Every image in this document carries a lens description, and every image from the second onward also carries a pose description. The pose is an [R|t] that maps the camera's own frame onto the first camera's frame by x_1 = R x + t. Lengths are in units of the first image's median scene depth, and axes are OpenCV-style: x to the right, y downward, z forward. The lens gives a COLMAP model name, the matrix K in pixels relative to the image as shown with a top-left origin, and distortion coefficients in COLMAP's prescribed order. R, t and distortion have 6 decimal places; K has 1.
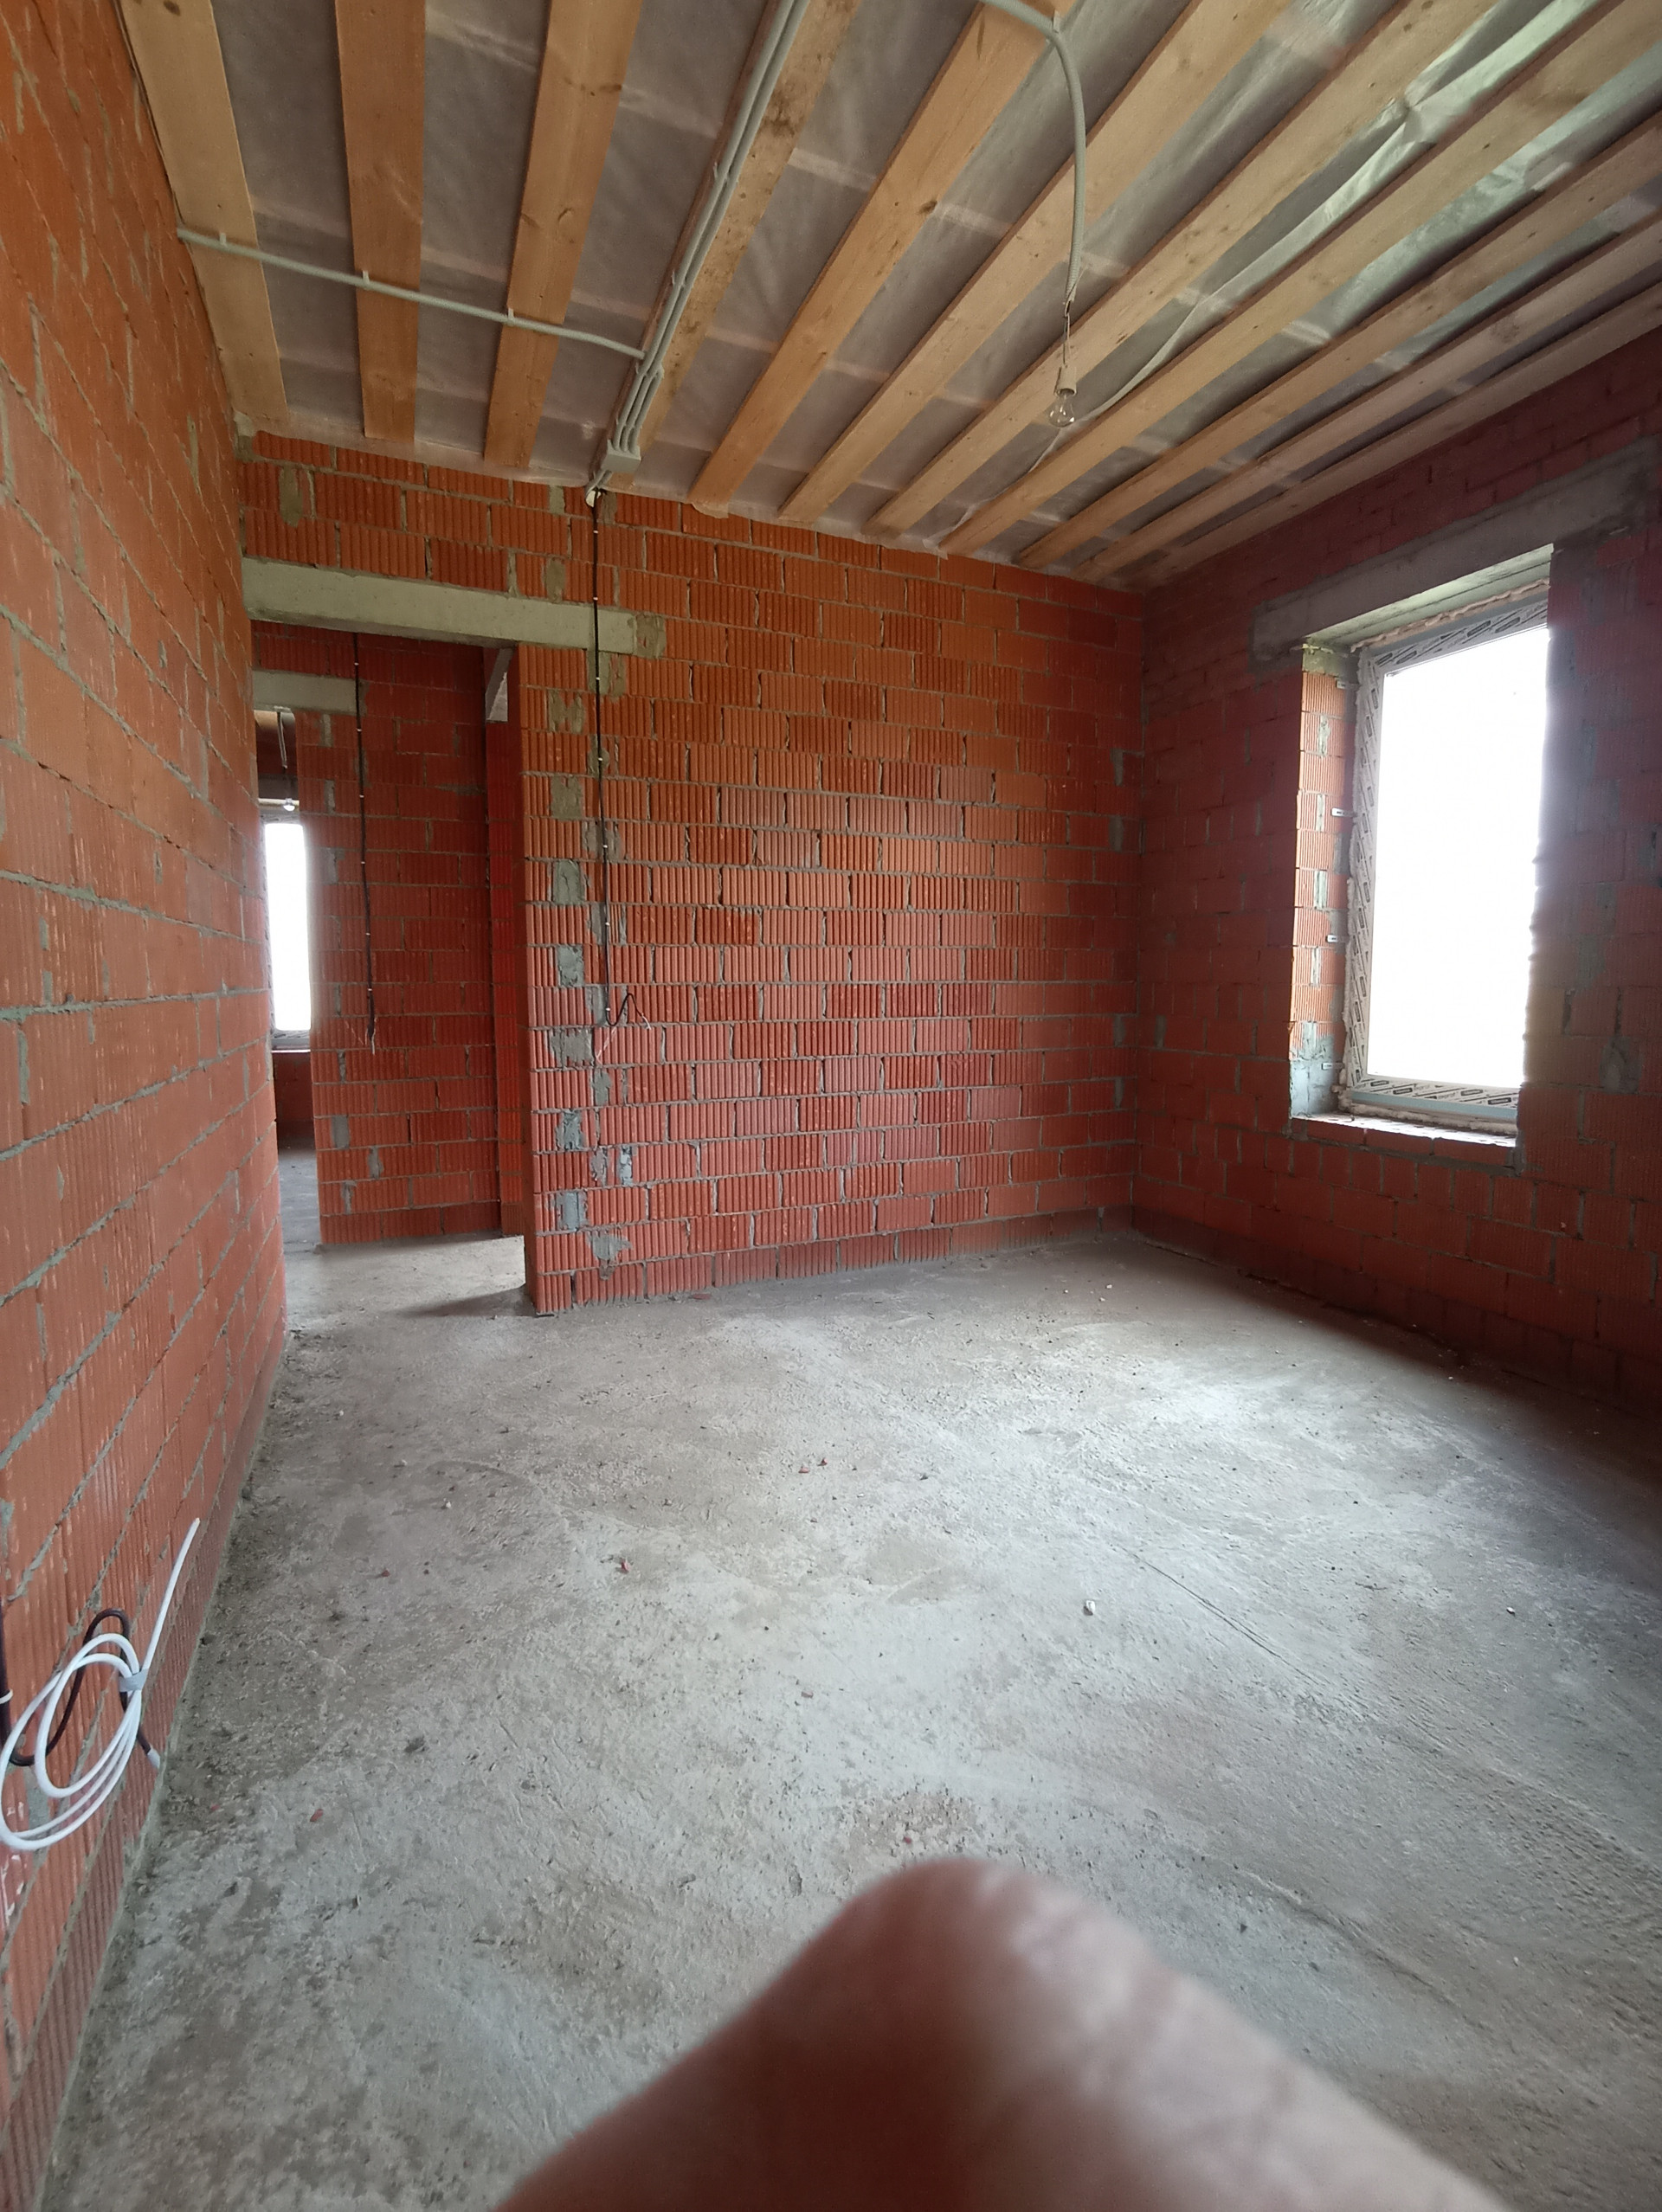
lens RADIAL K [[1007.0, 0, 841.2], [0, 1007.0, 1096.9], [0, 0, 1]] dist [0.005864, 0.001553]
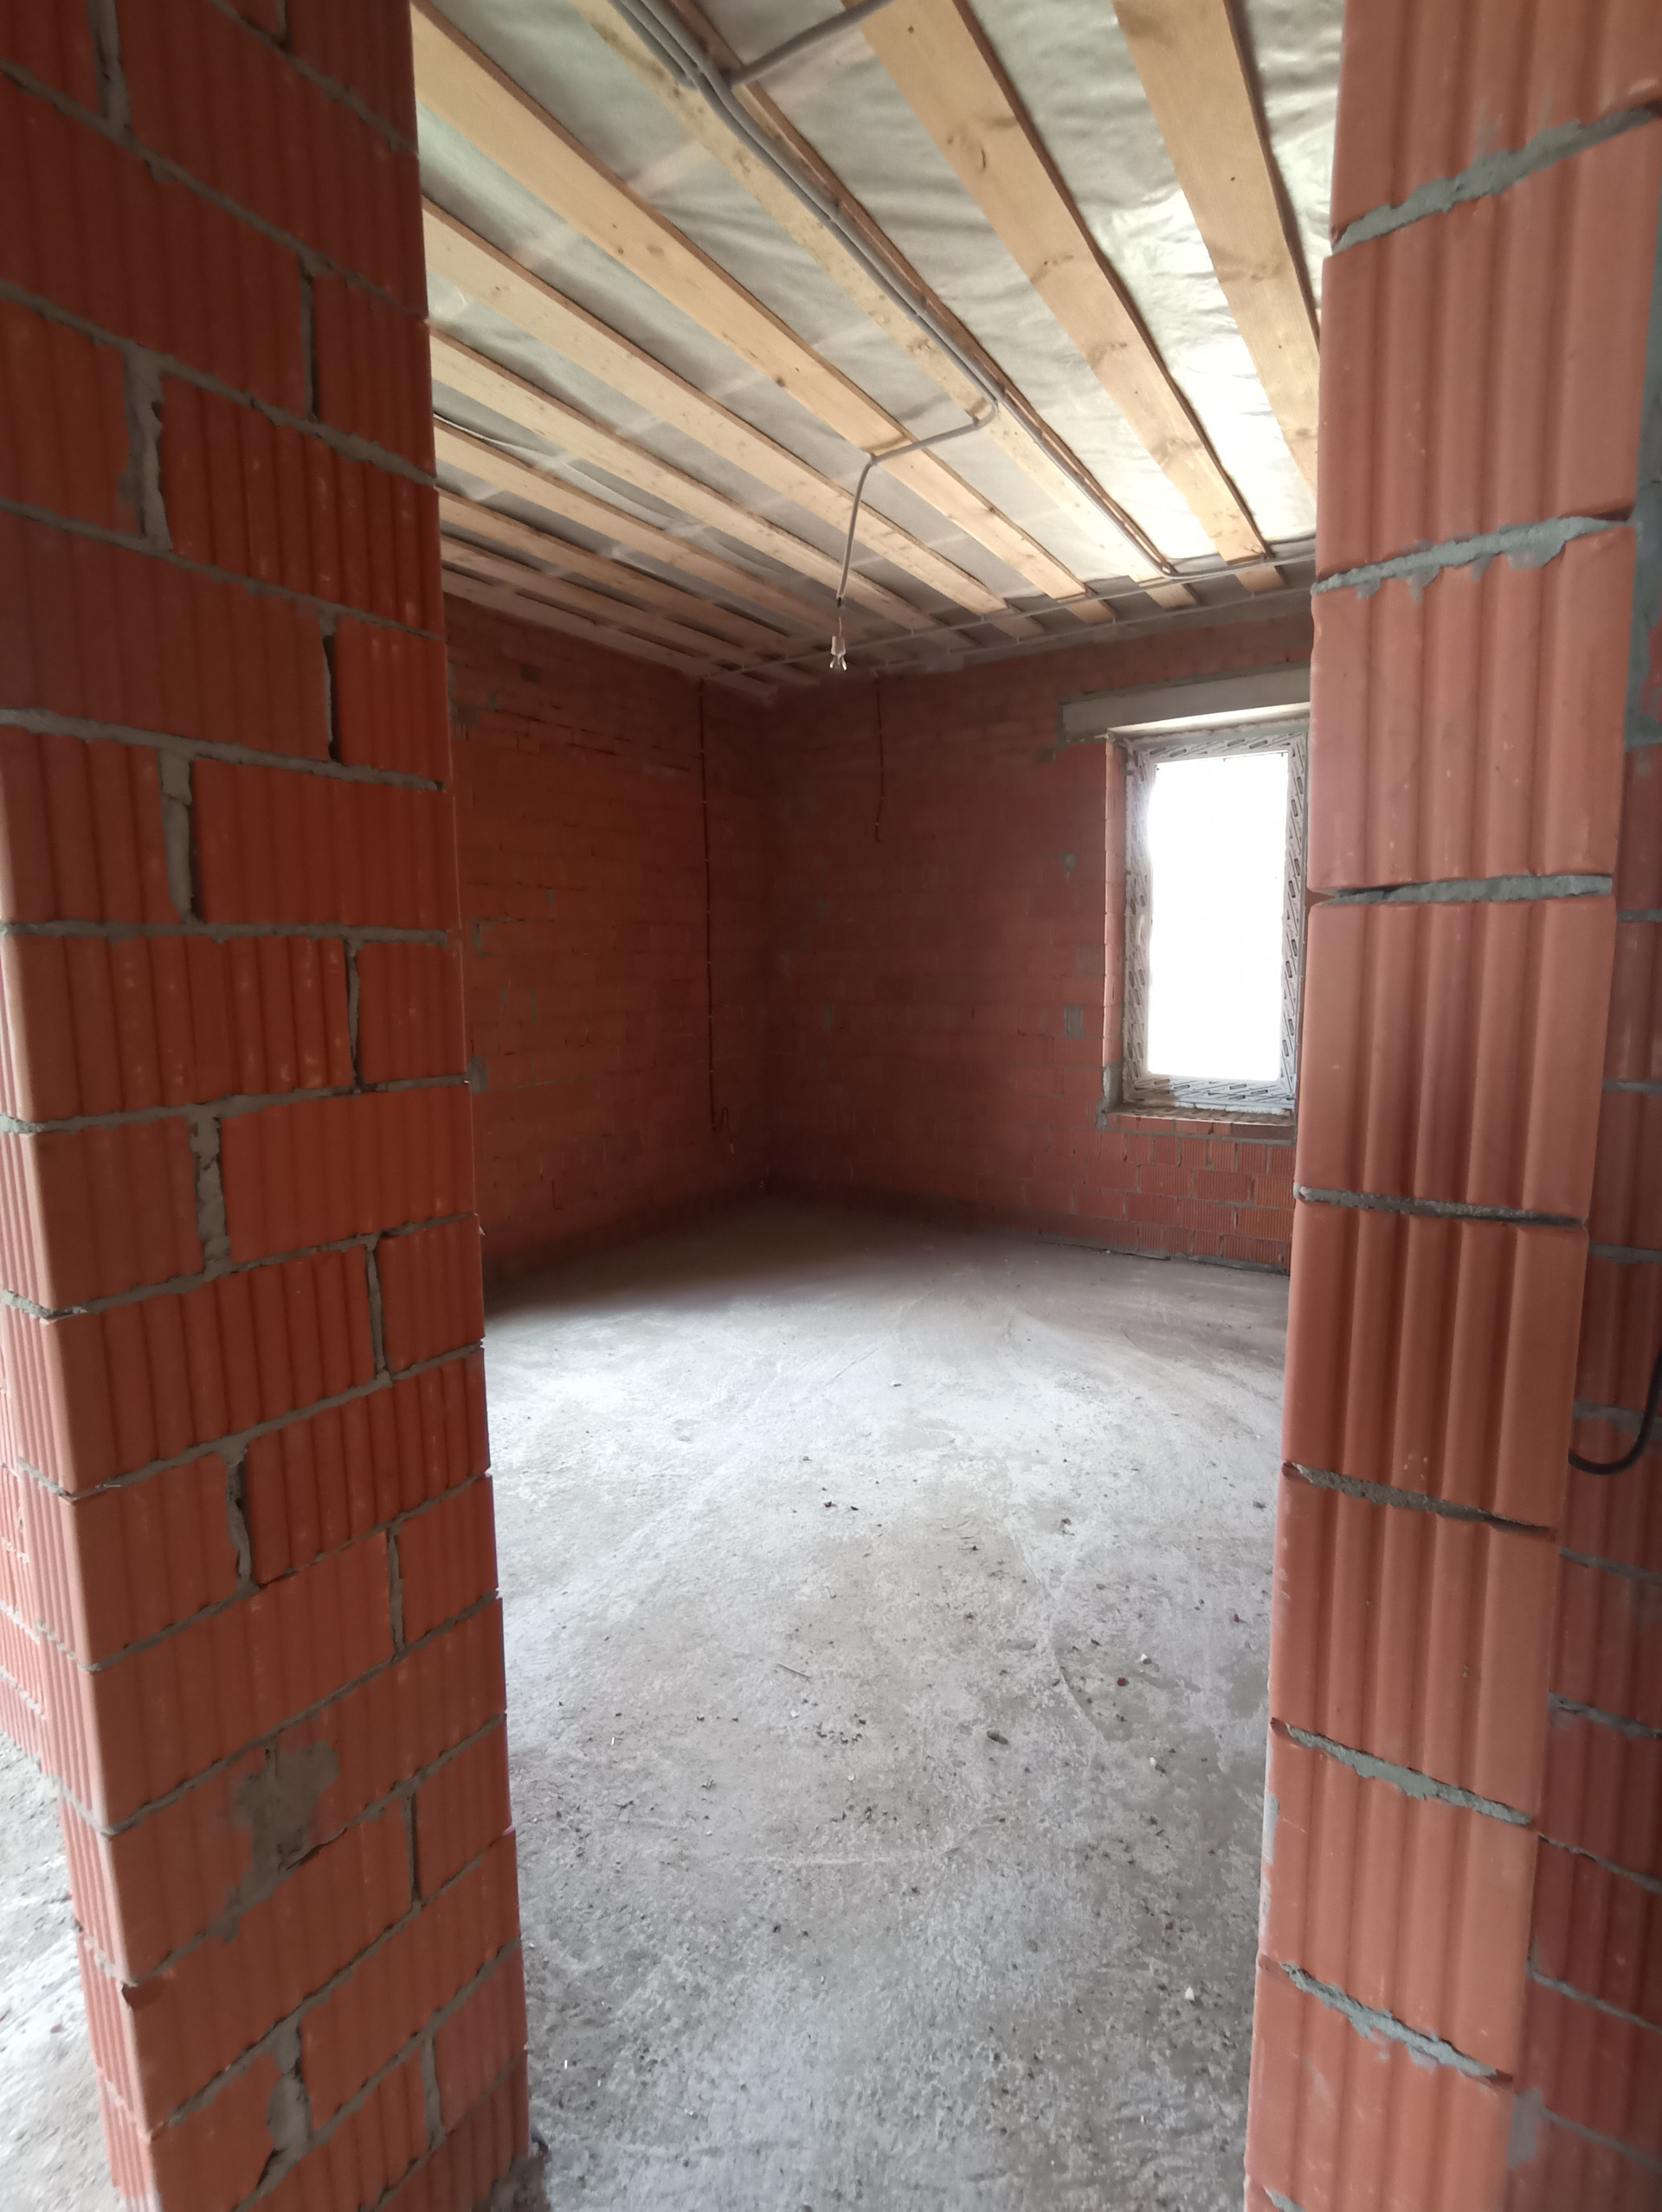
lens RADIAL K [[1007.0, 0, 839.6], [0, 1007.0, 1095.8], [0, 0, 1]] dist [0.005864, 0.001553]
pose [[-0.549626, -0.099937, 0.829412, -0.905207], [0.102044, 0.977353, 0.185384, -0.264213], [-0.829155, 0.186529, -0.526981, 1.555852]]
